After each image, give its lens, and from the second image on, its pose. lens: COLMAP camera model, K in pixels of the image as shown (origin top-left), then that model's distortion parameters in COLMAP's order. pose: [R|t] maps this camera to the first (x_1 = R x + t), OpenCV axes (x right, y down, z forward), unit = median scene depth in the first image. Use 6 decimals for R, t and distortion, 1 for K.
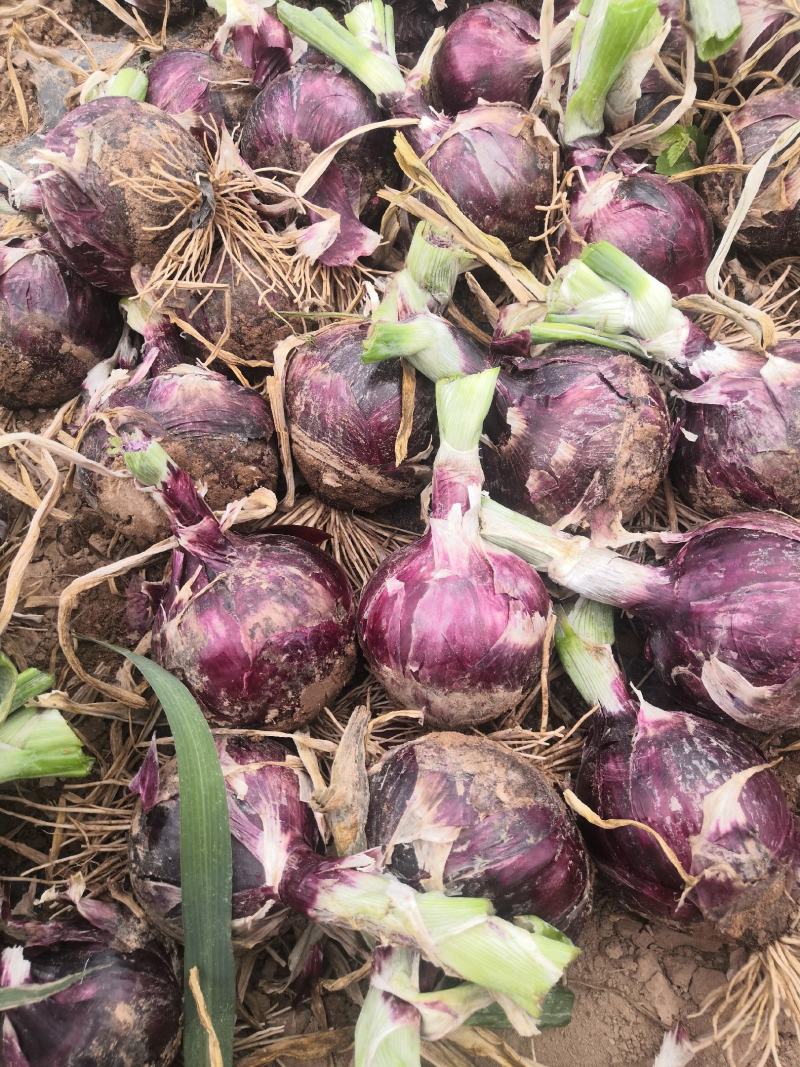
lens RADIAL K [[894.8, 0, 388.8], [0, 894.8, 537.6], [0, 0, 1]] dist [-0.051134, 0.069086]
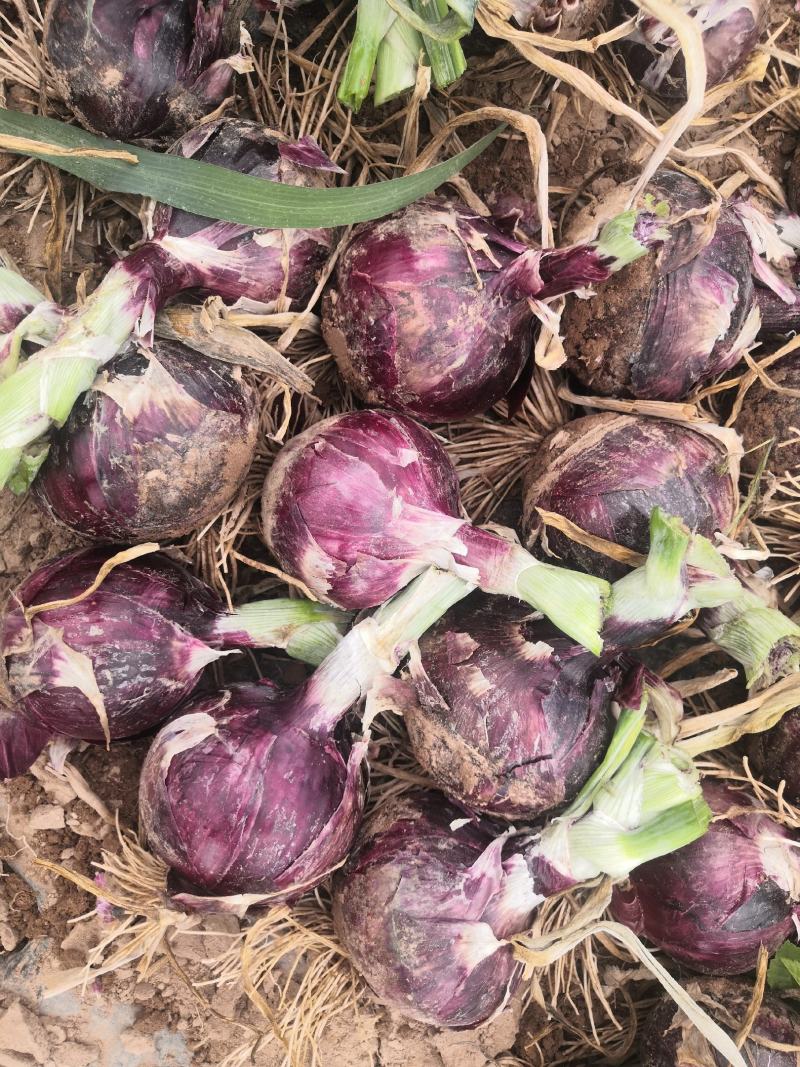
lens RADIAL K [[894.8, 0, 403.2], [0, 894.8, 538.8], [0, 0, 1]] dist [-0.051134, 0.069086]
pose [[-0.345345, 0.936120, 0.066450, 0.025315], [-0.883648, -0.348201, 0.312924, -0.261235], [0.316073, 0.049348, 0.947451, 0.108941]]
